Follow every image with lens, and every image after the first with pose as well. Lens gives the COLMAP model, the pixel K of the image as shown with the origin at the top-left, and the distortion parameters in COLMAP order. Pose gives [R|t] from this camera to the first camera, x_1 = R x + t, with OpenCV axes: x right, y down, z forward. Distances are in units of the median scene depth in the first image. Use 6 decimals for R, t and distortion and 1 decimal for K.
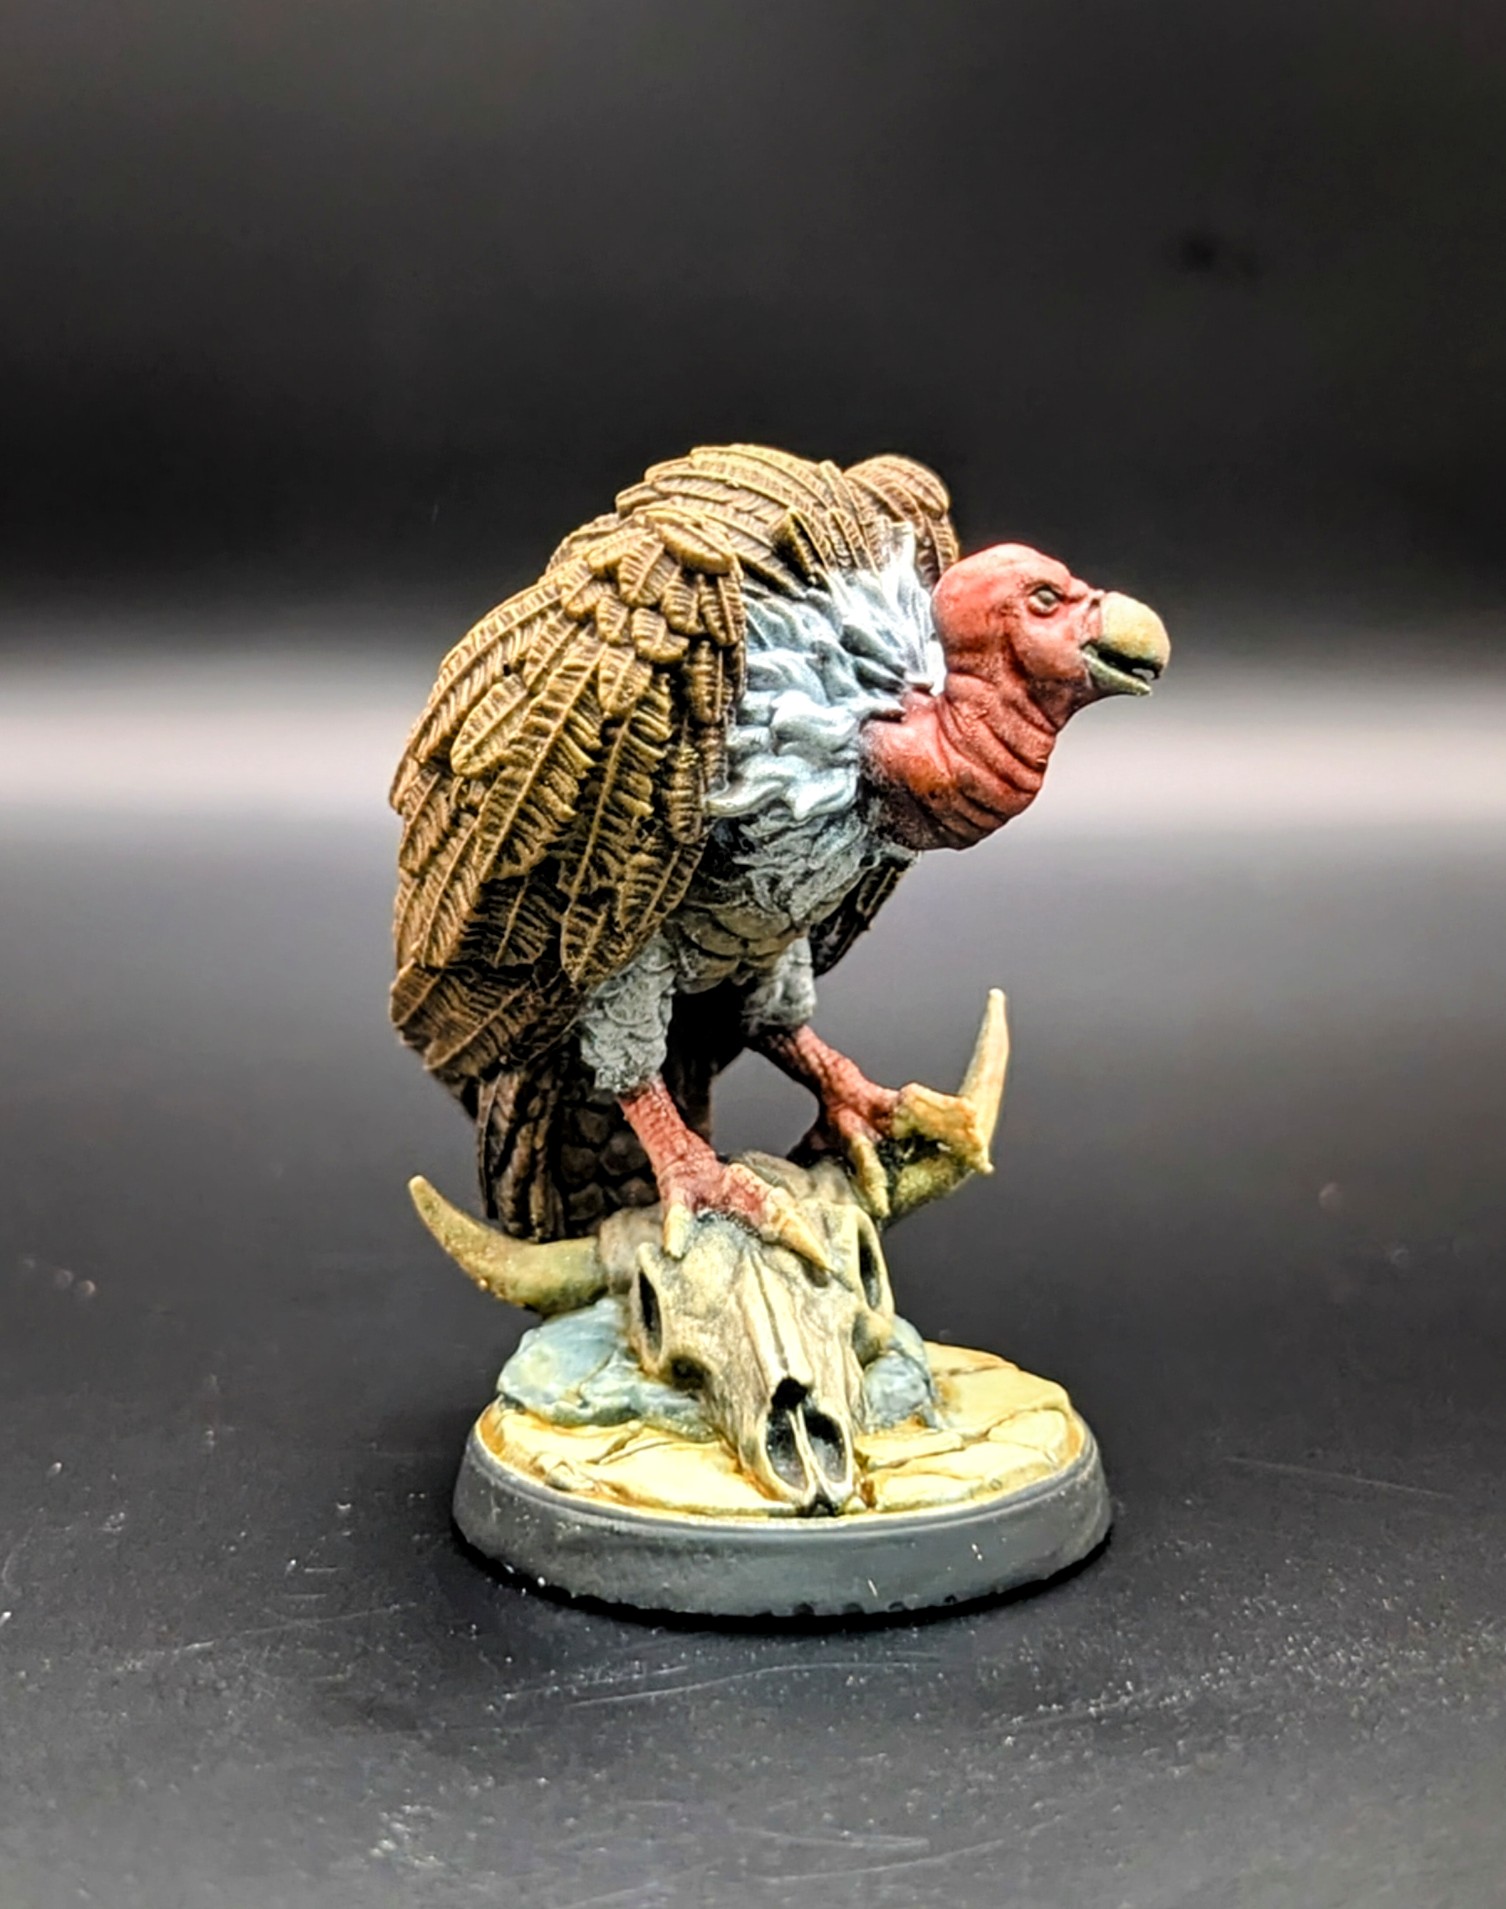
lens RADIAL K [[1610.0, 0, 714.2], [0, 1610.0, 953.9], [0, 0, 1]] dist [0.019104, 0.001485]
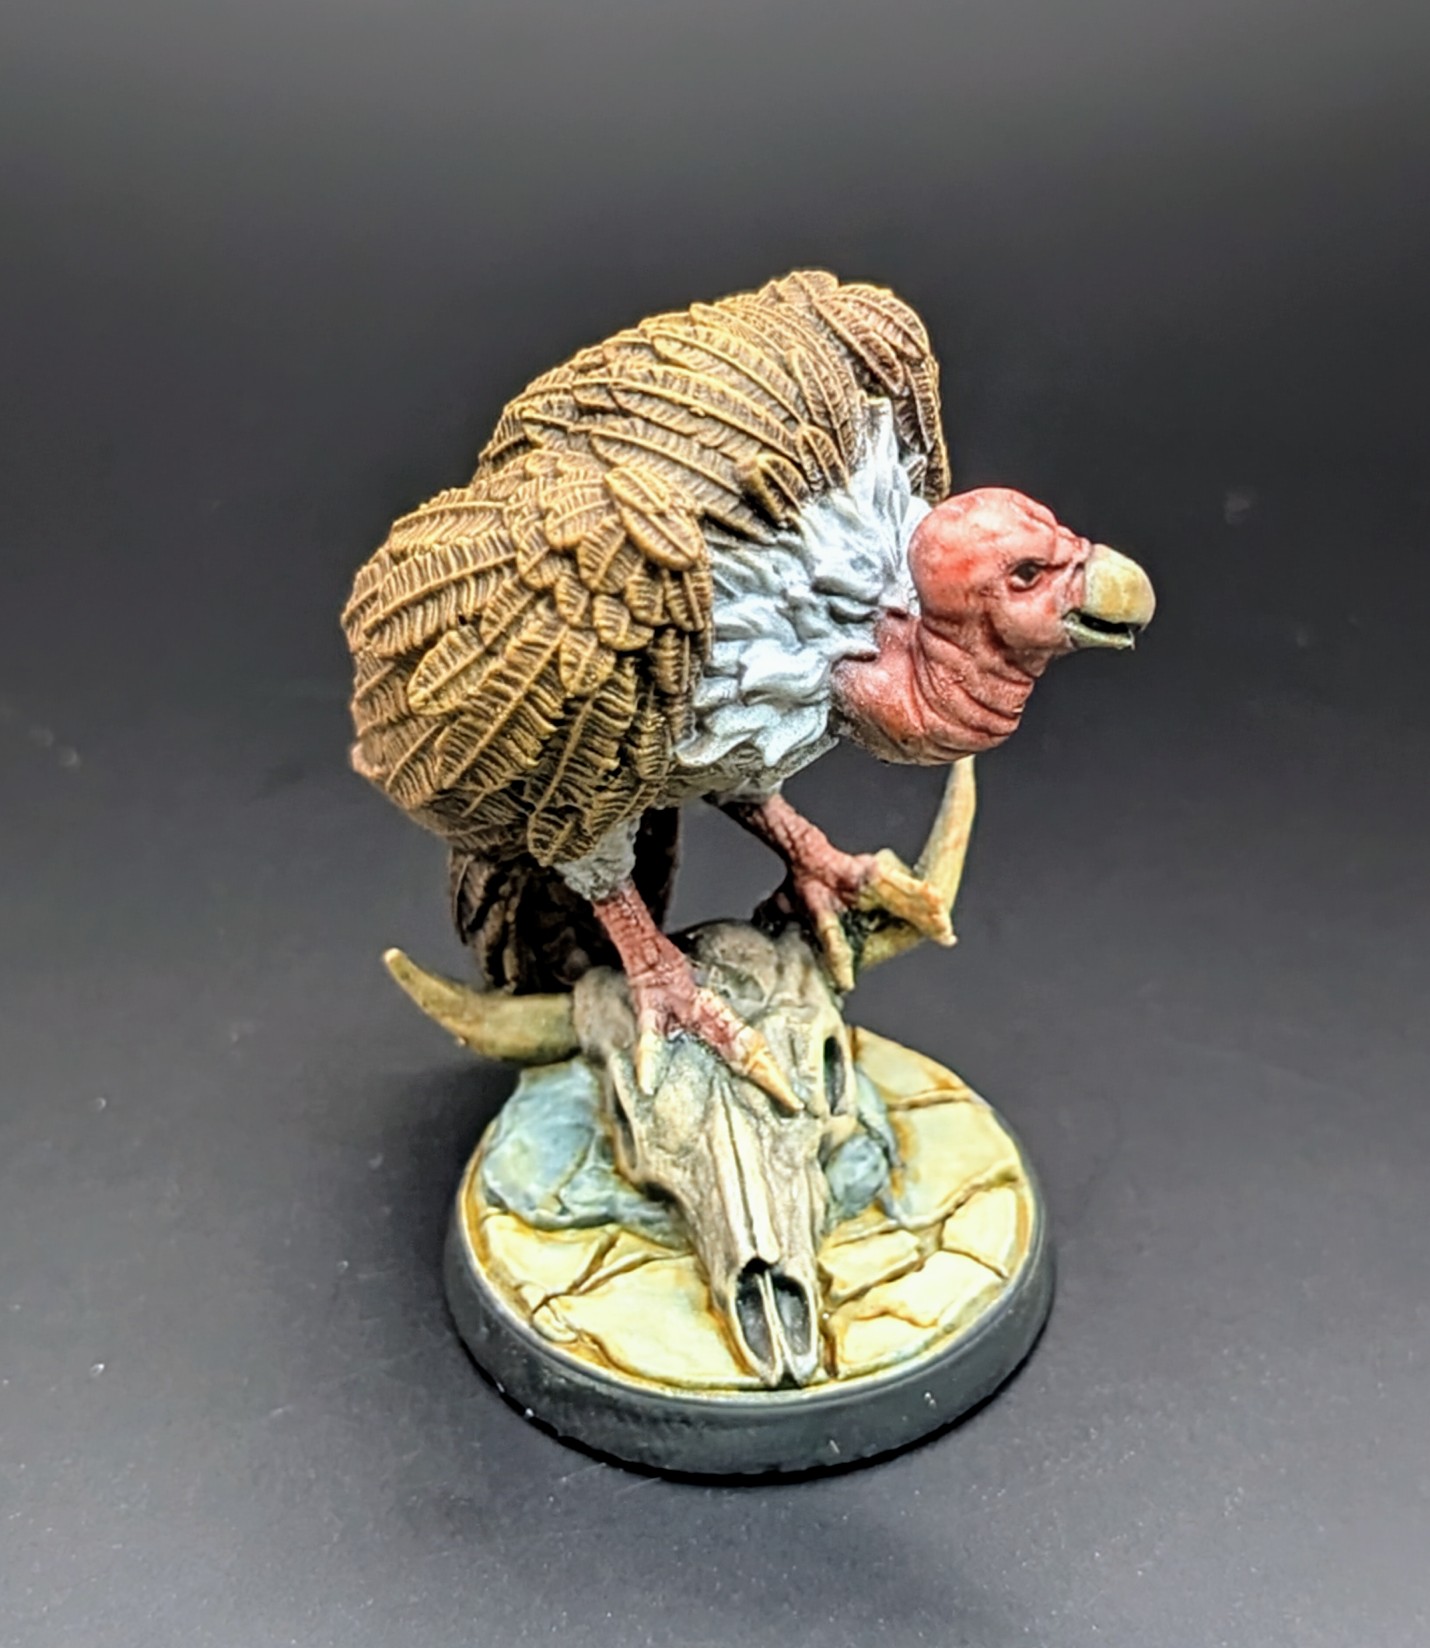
lens RADIAL K [[1605.9, 0, 714.2], [0, 1605.9, 824.1], [0, 0, 1]] dist [0.010129, 0.000000]
pose [[0.999735, -0.011227, 0.020115, -0.000336], [0.006018, 0.970164, 0.242375, -0.278107], [-0.022236, -0.242189, 0.969974, 0.044155]]
